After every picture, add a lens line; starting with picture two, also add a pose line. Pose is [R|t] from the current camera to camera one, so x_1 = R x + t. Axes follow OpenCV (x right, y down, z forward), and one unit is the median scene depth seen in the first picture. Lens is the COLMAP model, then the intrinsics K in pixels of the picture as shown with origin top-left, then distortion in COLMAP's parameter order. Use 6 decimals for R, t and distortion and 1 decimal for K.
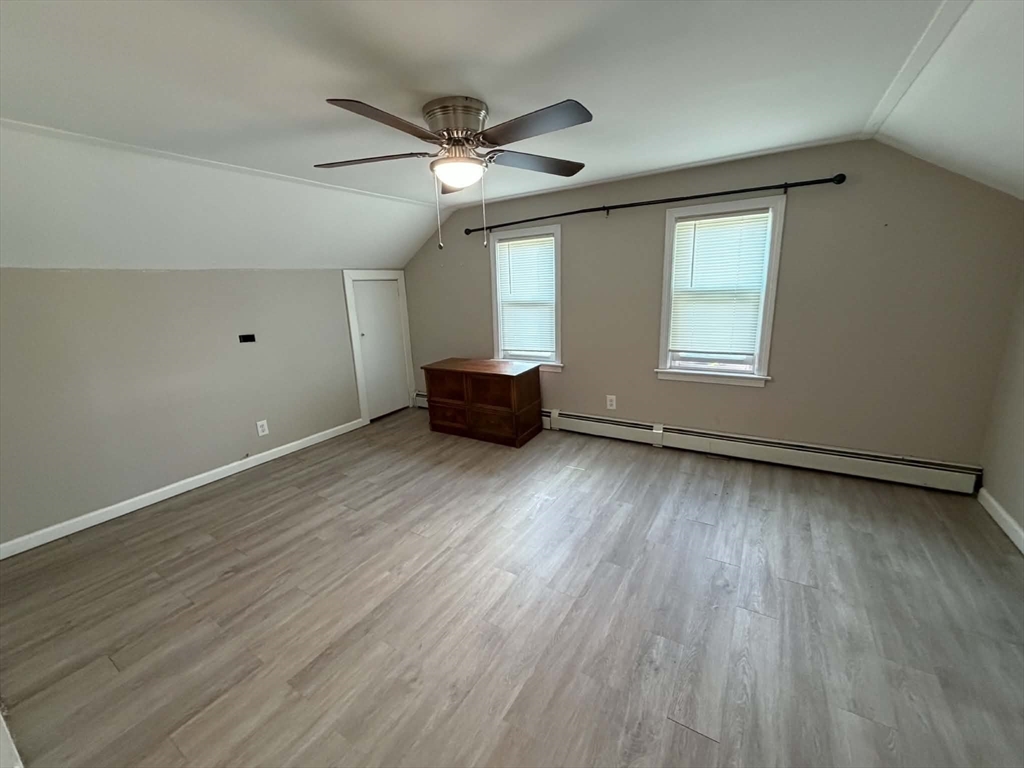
lens RADIAL K [[410.7, 0, 507.4], [0, 410.7, 384.4], [0, 0, 1]] dist [-0.000666, 0.000205]
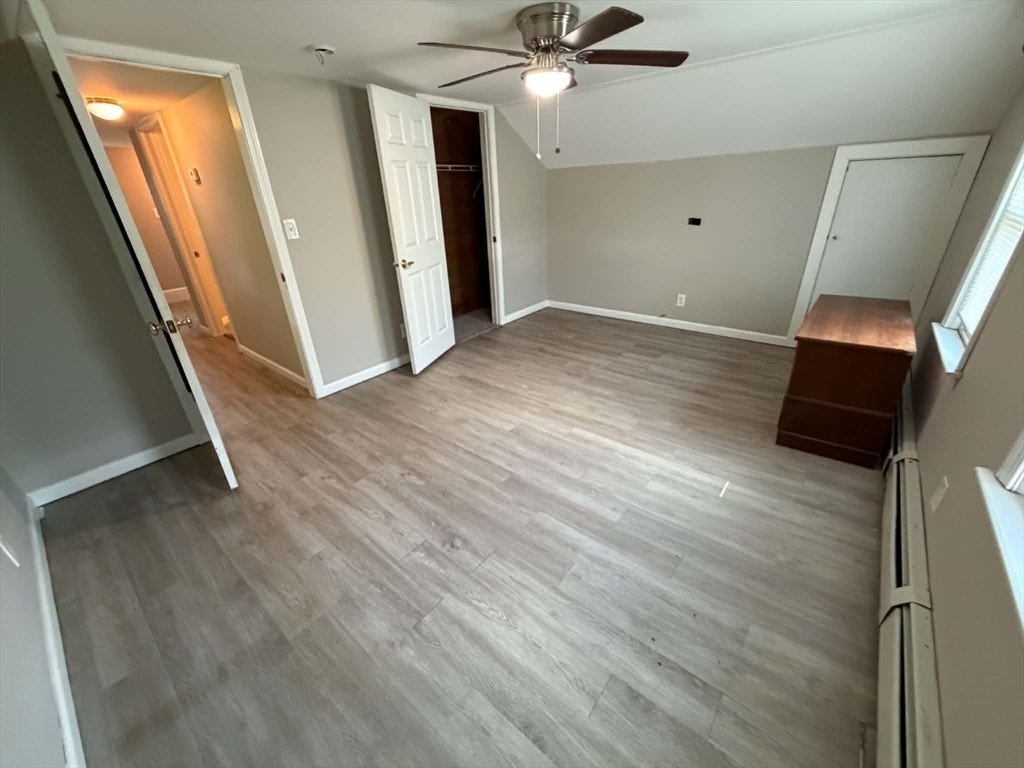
lens RADIAL K [[410.7, 0, 507.4], [0, 410.7, 384.4], [0, 0, 1]] dist [-0.000666, 0.000205]
pose [[-0.135239, 0.471693, -0.871330, 0.913994], [-0.185598, 0.851783, 0.489918, -0.256046], [0.973275, 0.227973, -0.027649, 0.826722]]
